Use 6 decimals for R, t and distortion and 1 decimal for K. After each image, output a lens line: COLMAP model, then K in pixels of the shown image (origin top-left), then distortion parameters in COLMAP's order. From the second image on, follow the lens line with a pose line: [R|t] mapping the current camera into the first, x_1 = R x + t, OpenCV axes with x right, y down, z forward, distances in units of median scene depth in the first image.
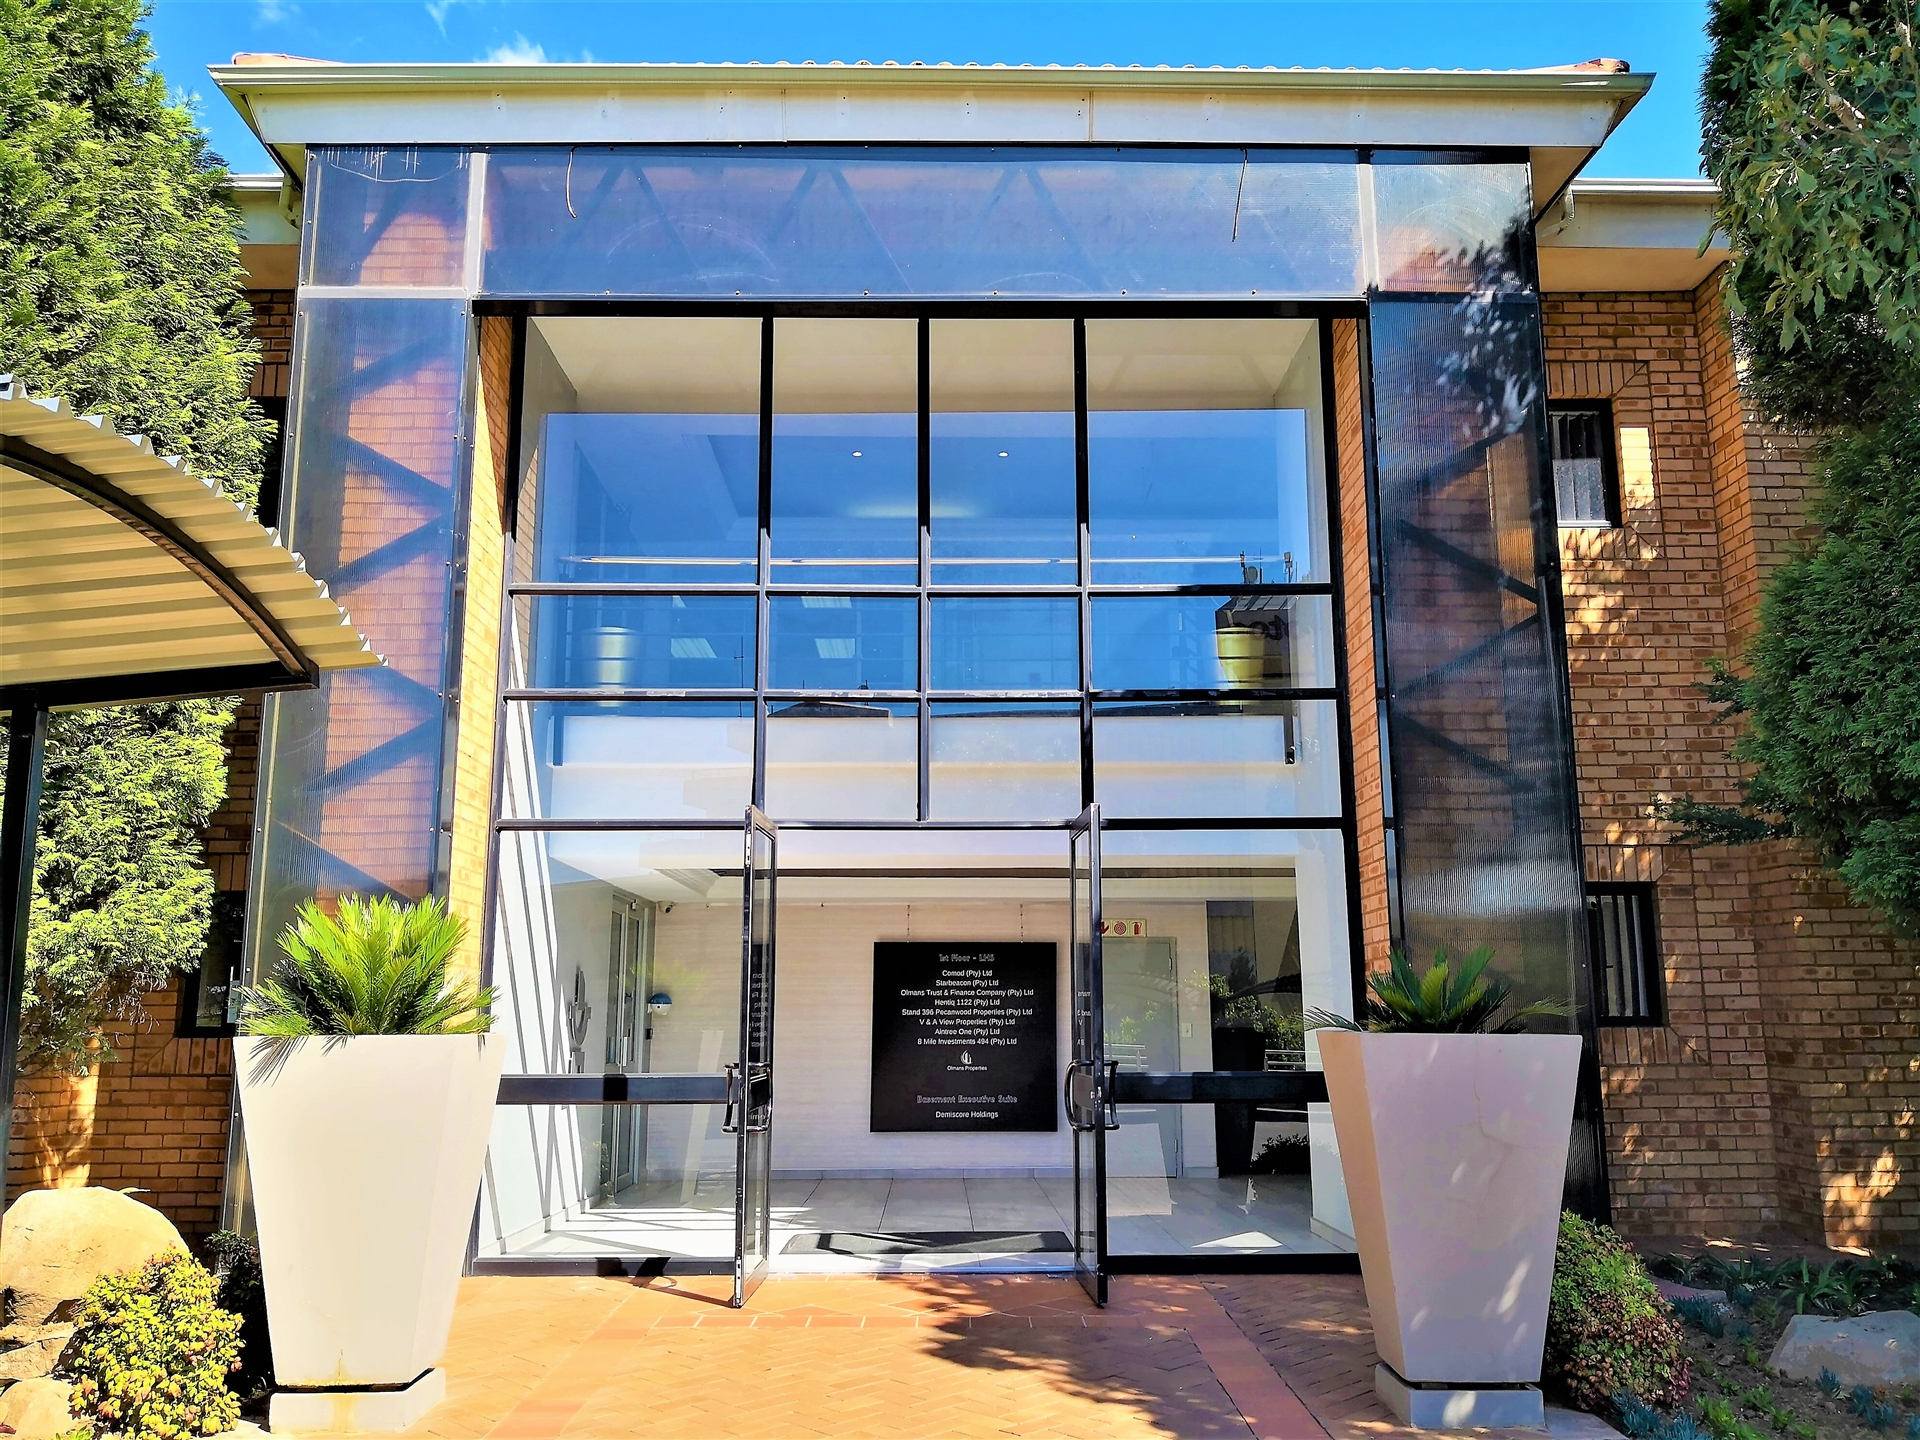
lens RADIAL K [[1536.1, 0, 955.9], [0, 1536.1, 736.1], [0, 0, 1]] dist [0.101112, -0.211171]
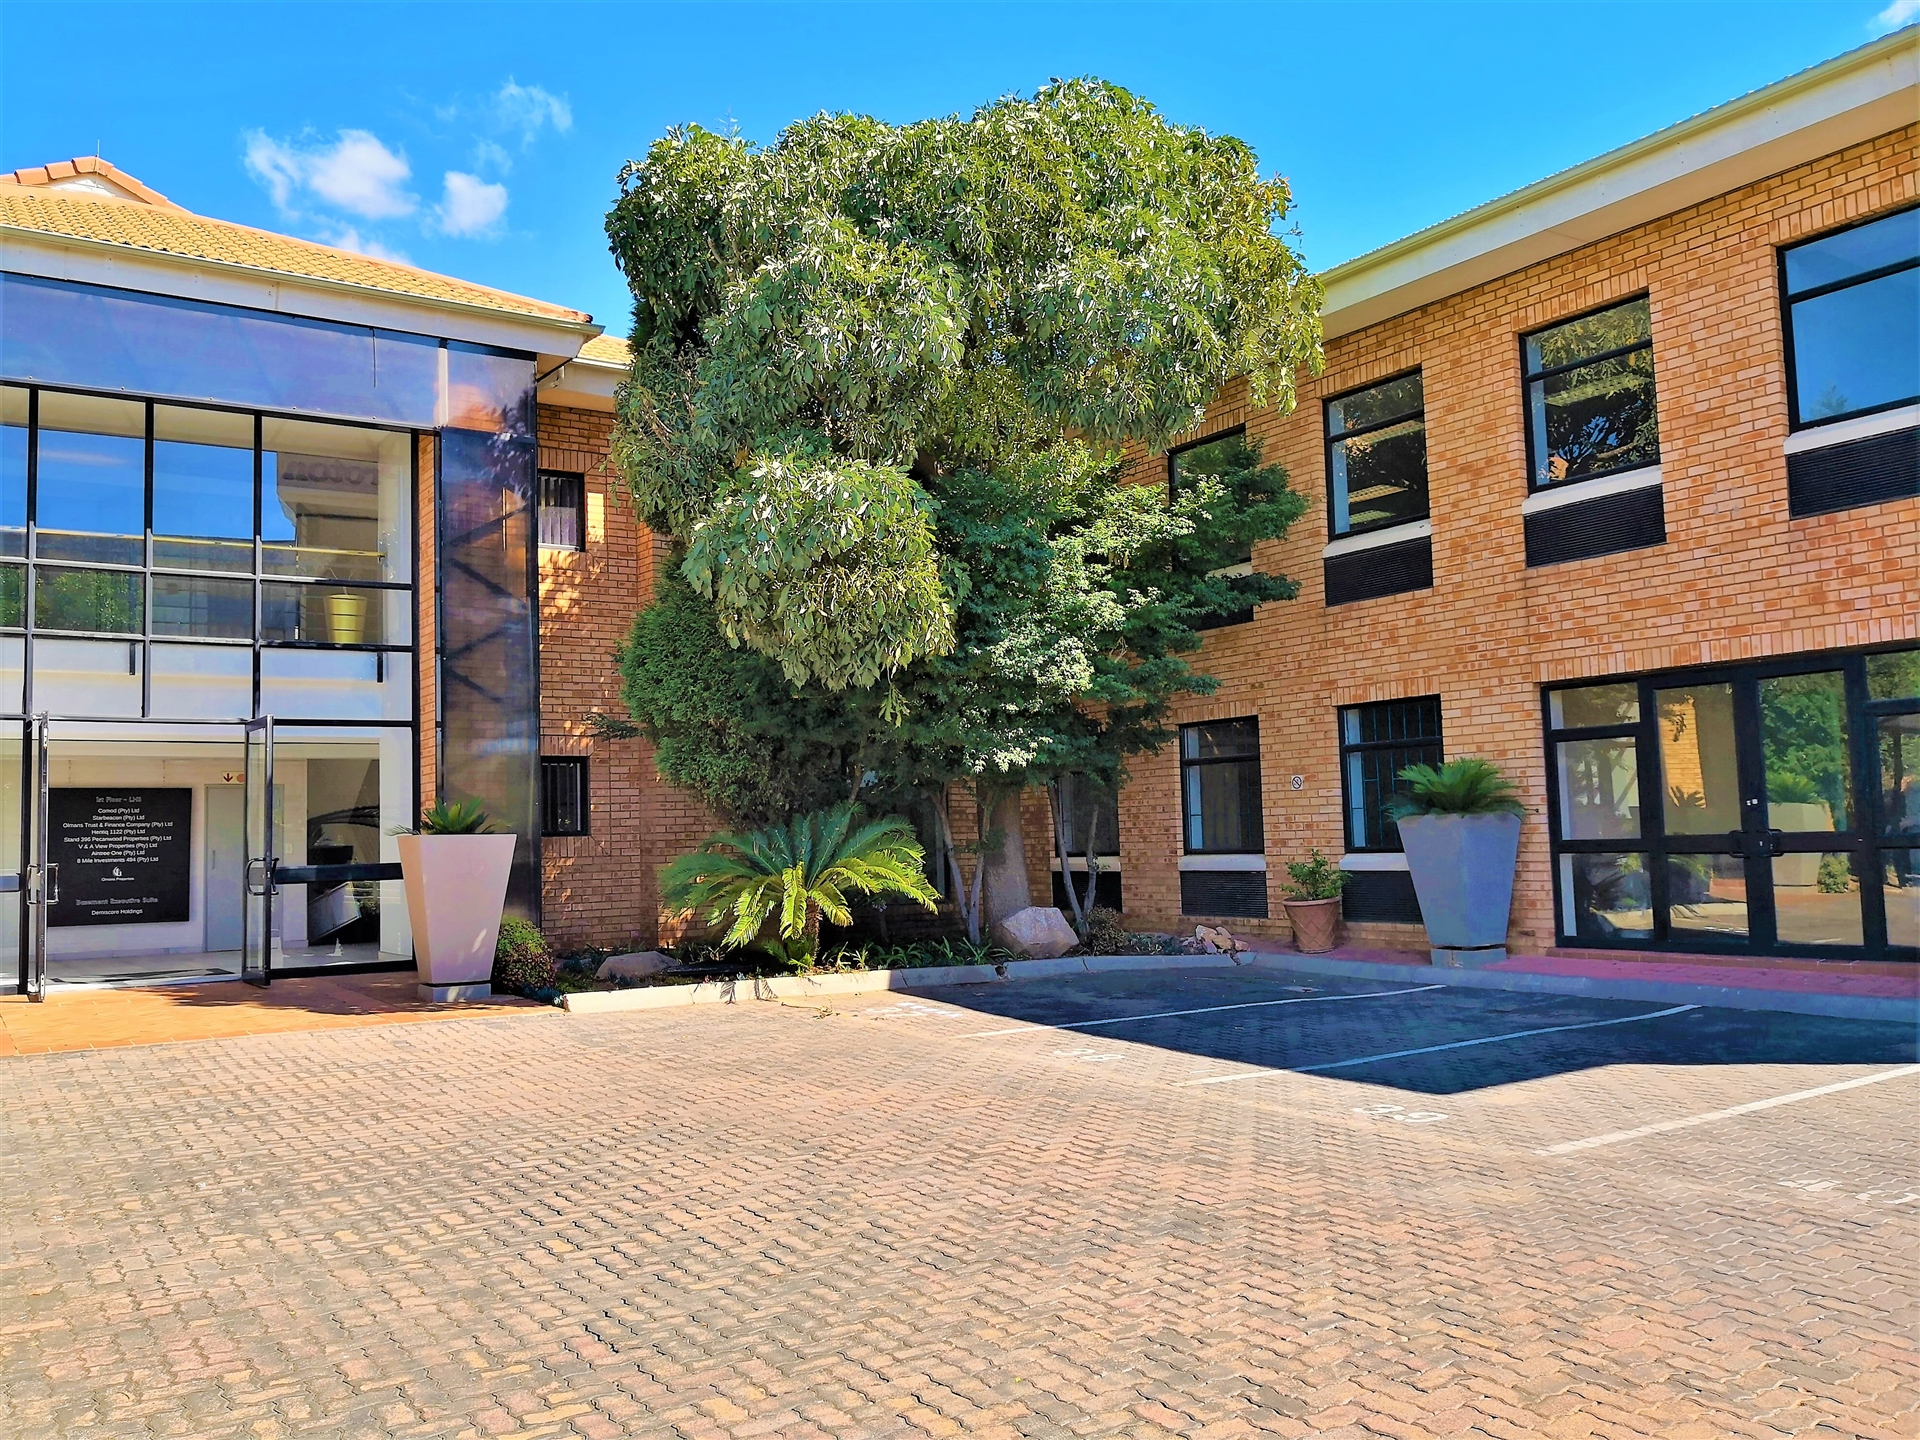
lens RADIAL K [[1536.1, 0, 955.9], [0, 1536.1, 736.1], [0, 0, 1]] dist [0.101112, -0.211171]
pose [[0.830213, 0.020738, 0.557060, -0.195552], [-0.079440, 0.993510, 0.081407, -0.110145], [-0.551756, -0.111838, 0.826473, -0.718315]]
